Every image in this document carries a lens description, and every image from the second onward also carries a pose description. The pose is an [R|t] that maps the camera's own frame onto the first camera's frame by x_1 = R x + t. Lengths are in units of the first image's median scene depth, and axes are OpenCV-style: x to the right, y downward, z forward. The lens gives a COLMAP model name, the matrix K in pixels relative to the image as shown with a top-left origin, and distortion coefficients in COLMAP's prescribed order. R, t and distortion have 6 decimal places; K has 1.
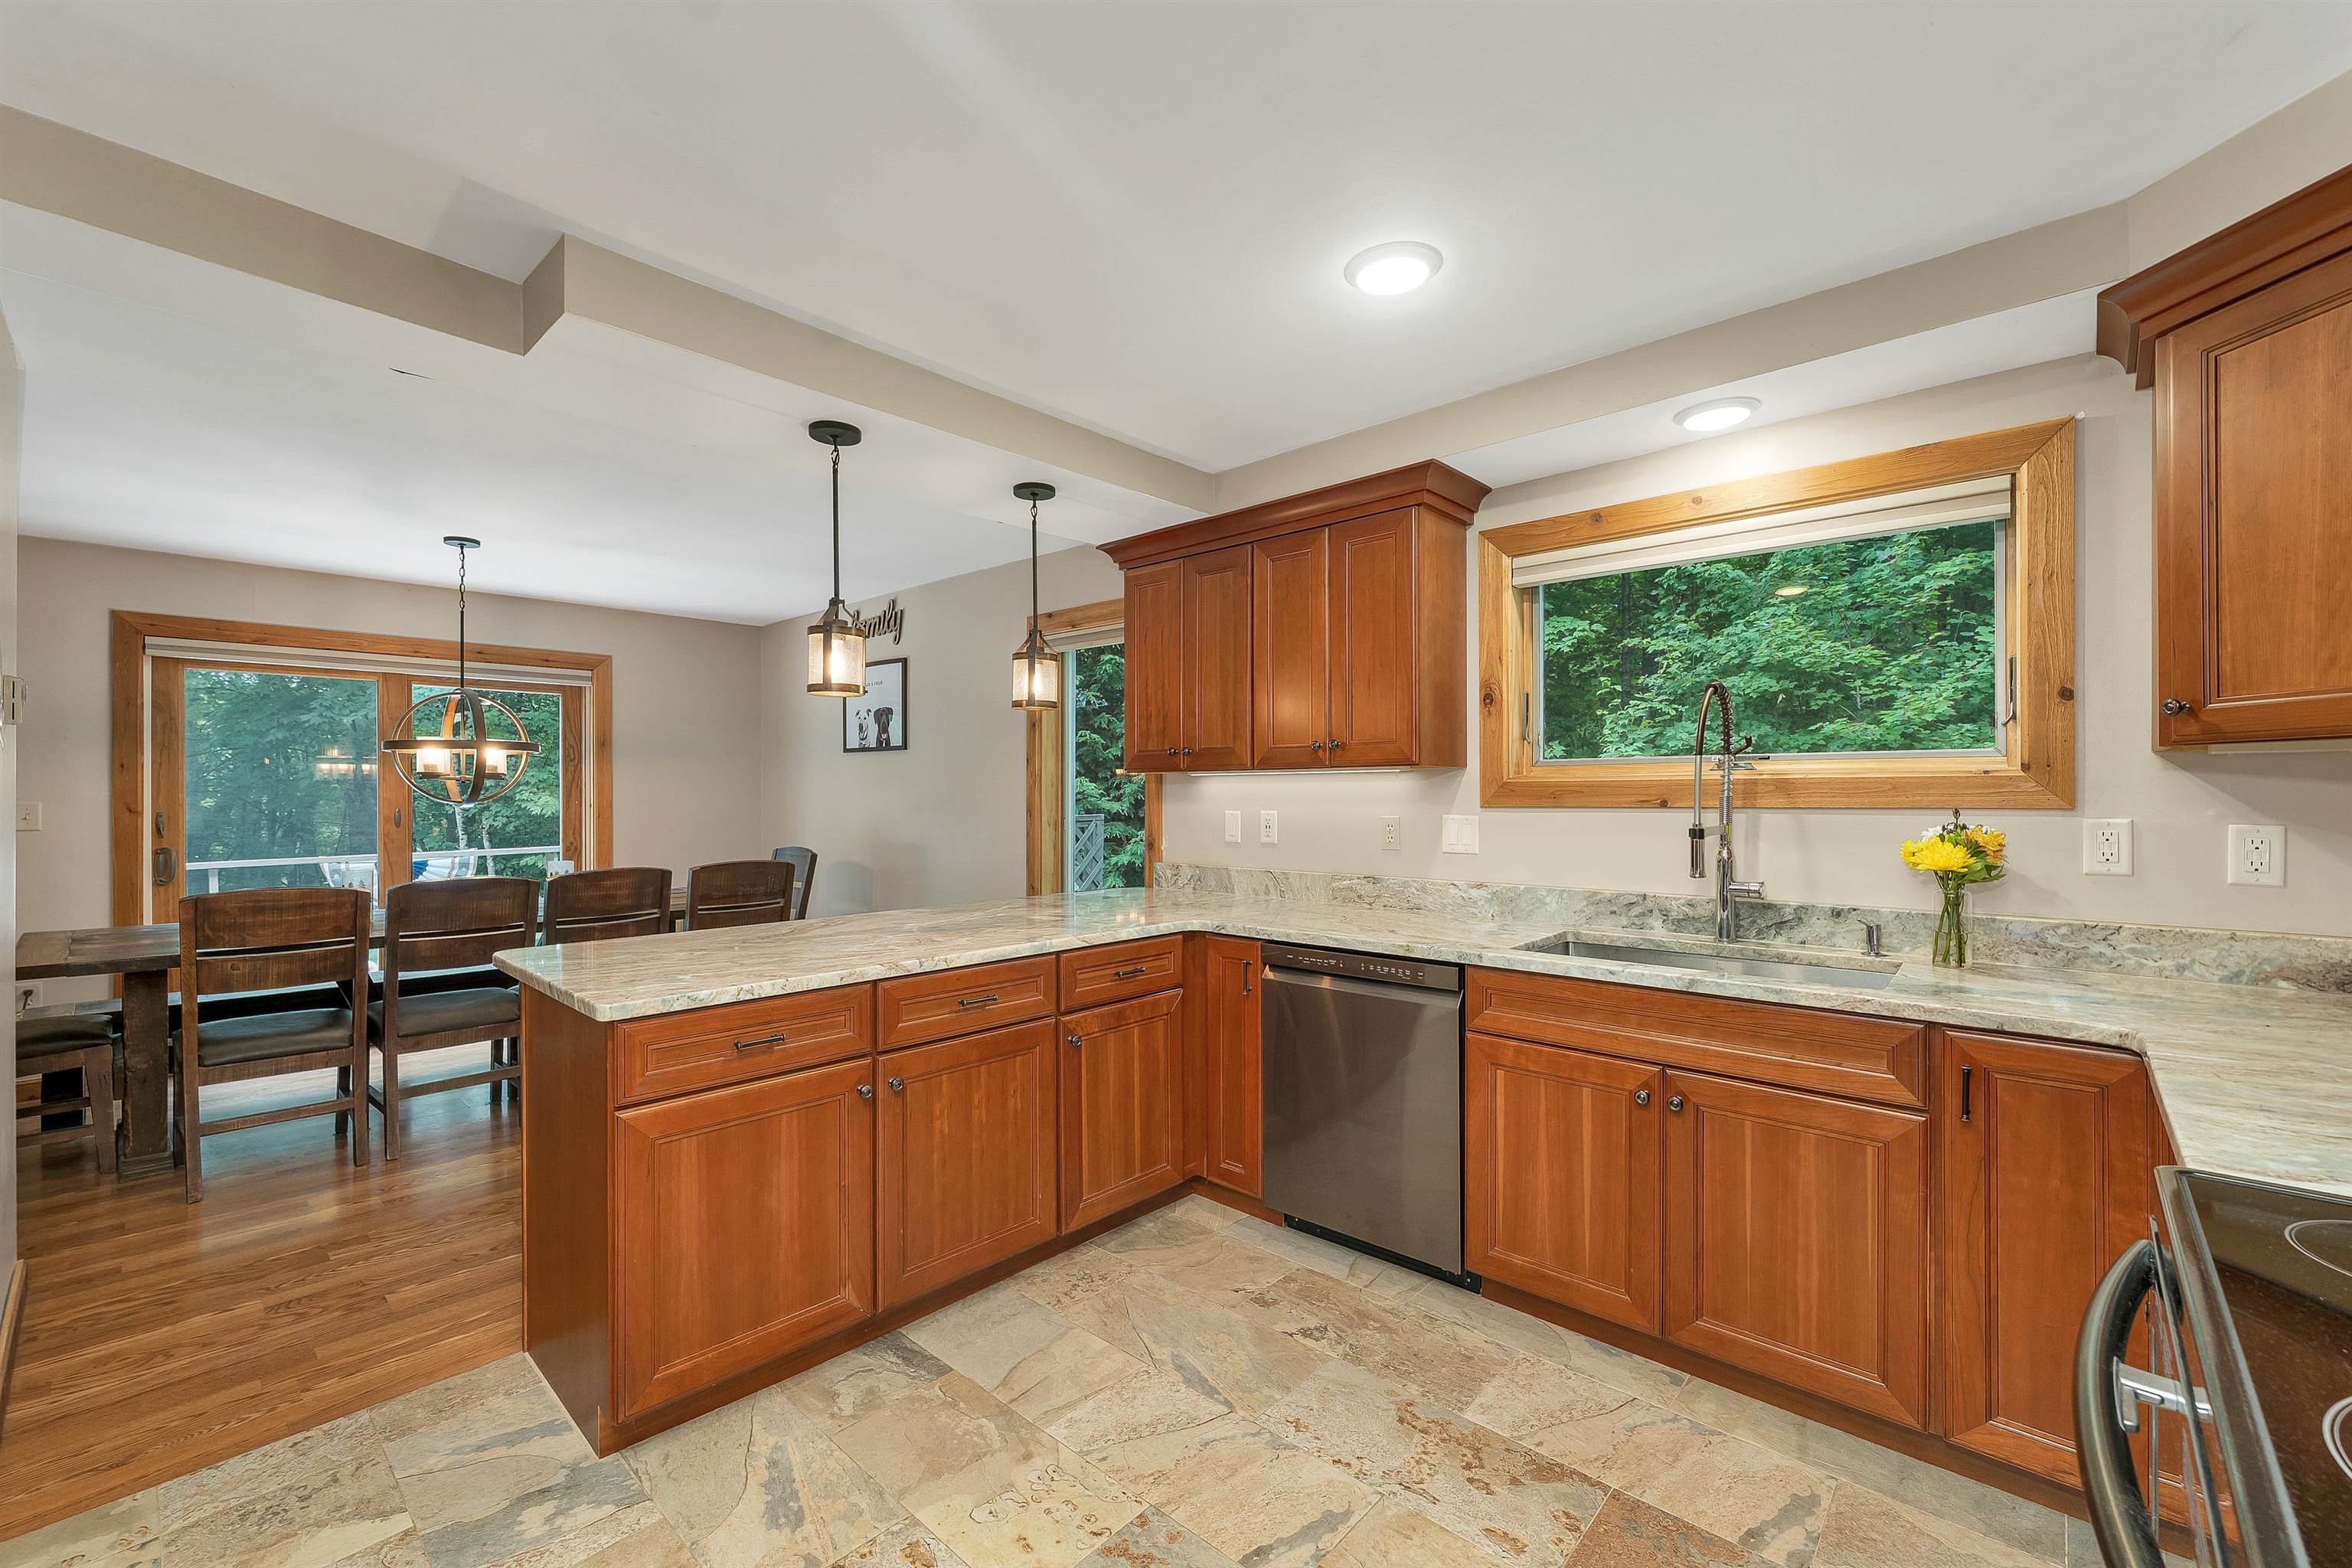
lens RADIAL K [[963.3, 0, 1176.0], [0, 963.3, 784.0], [0, 0, 1]] dist [0.000881, -0.000119]
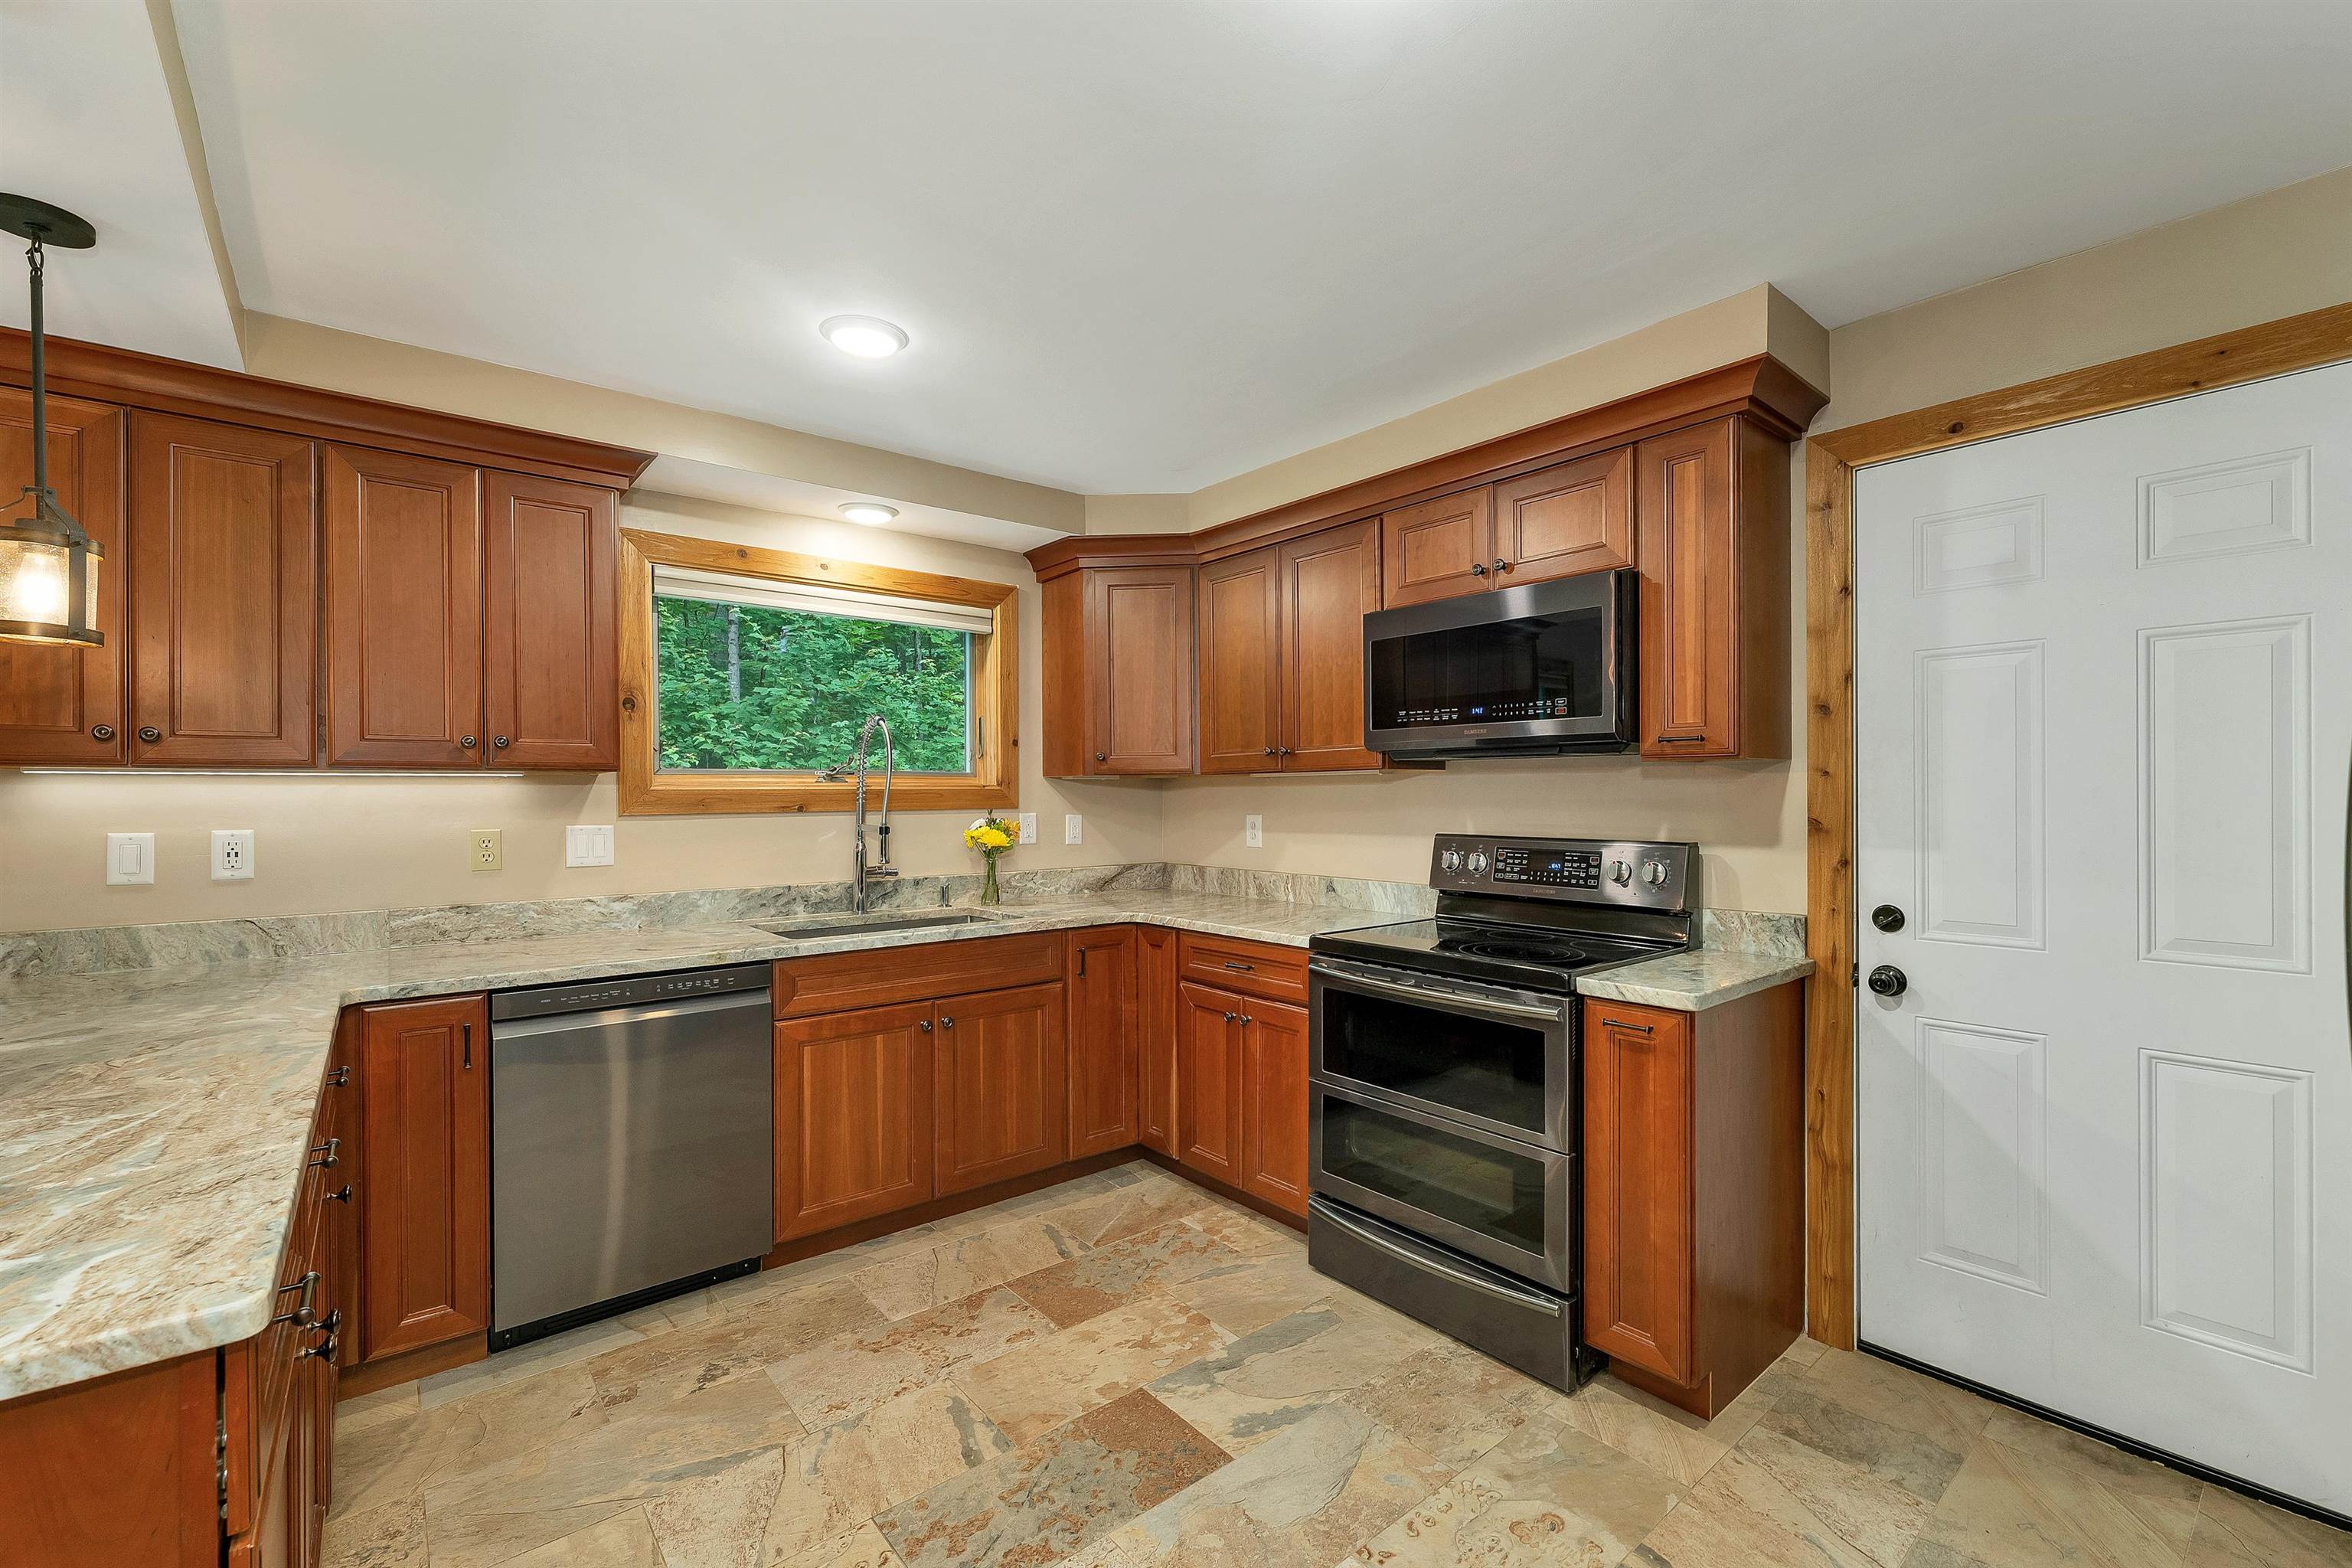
lens RADIAL K [[991.1, 0, 1176.0], [0, 991.1, 784.0], [0, 0, 1]] dist [0.001196, 0.000032]
pose [[0.143512, 0.013617, 0.989555, -0.719220], [-0.003790, 0.999906, -0.013210, 0.004109], [-0.989641, -0.001855, 0.143550, 0.392065]]
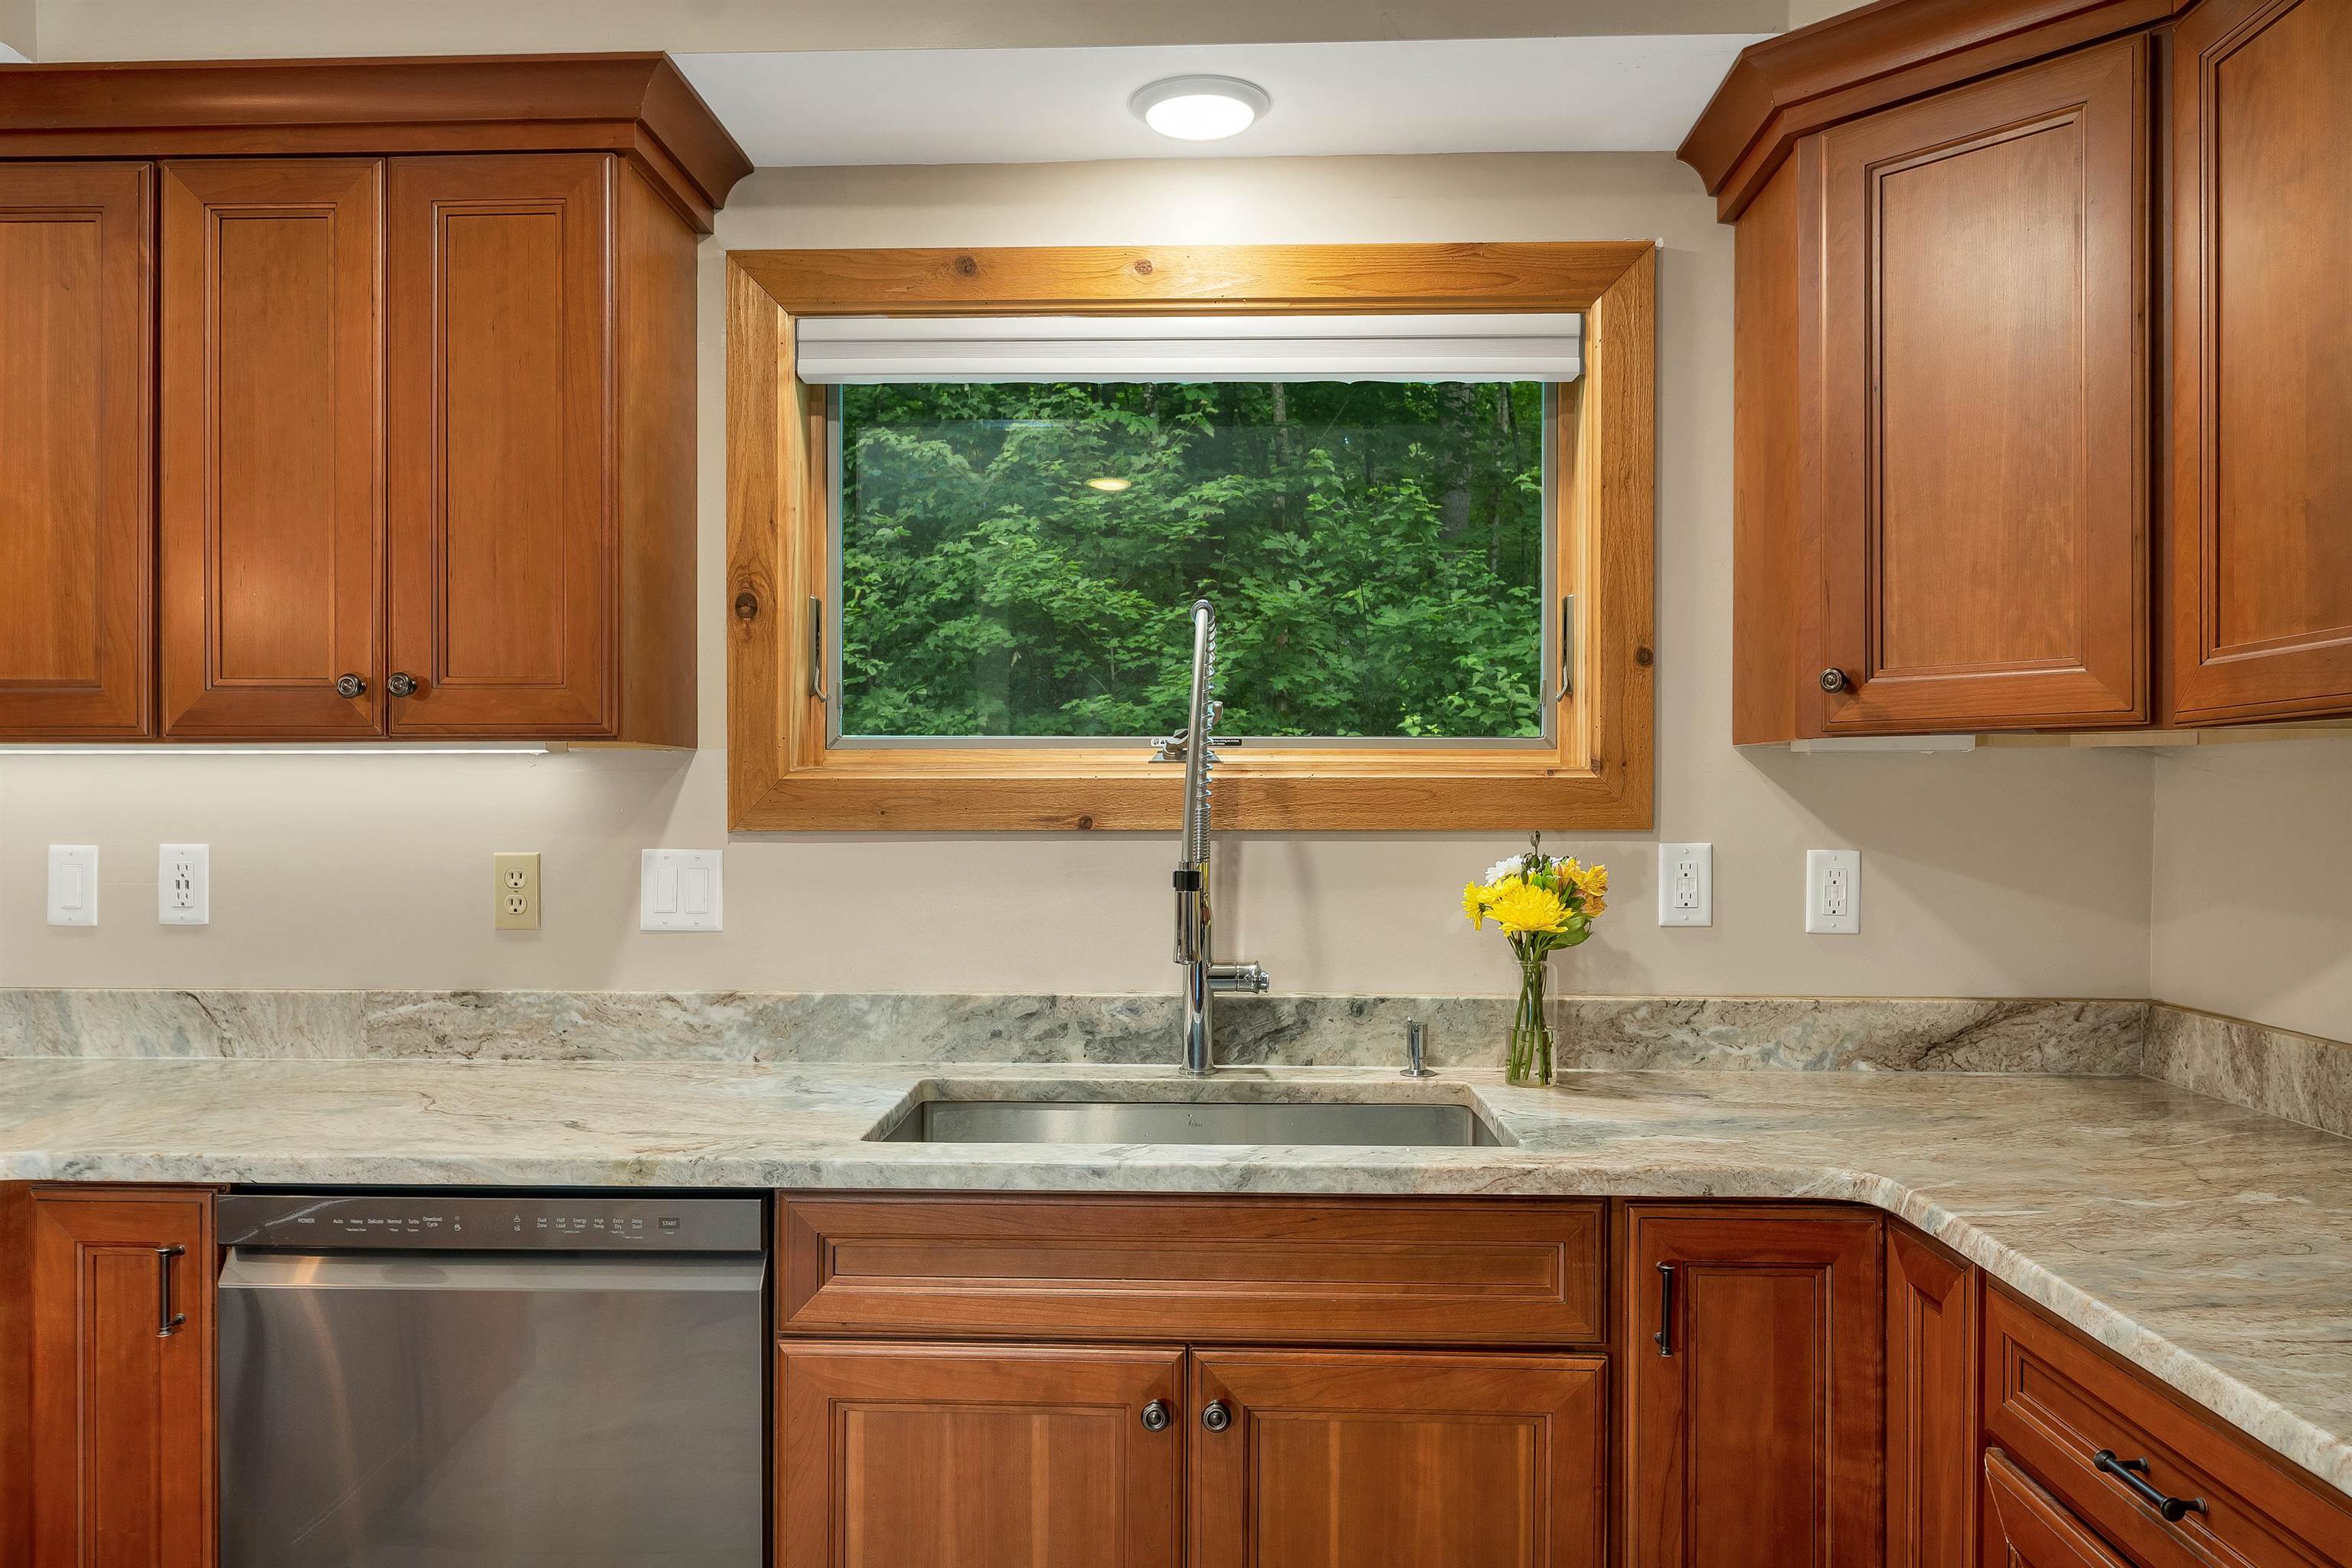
lens RADIAL K [[1638.0, 0, 1178.0], [0, 1638.0, 806.5], [0, 0, 1]] dist [-0.001902, 0.000277]
pose [[0.761990, 0.001235, 0.647587, -0.047133], [-0.009336, 0.999915, 0.009078, 0.002206], [-0.647521, -0.012963, 0.761937, 0.301743]]
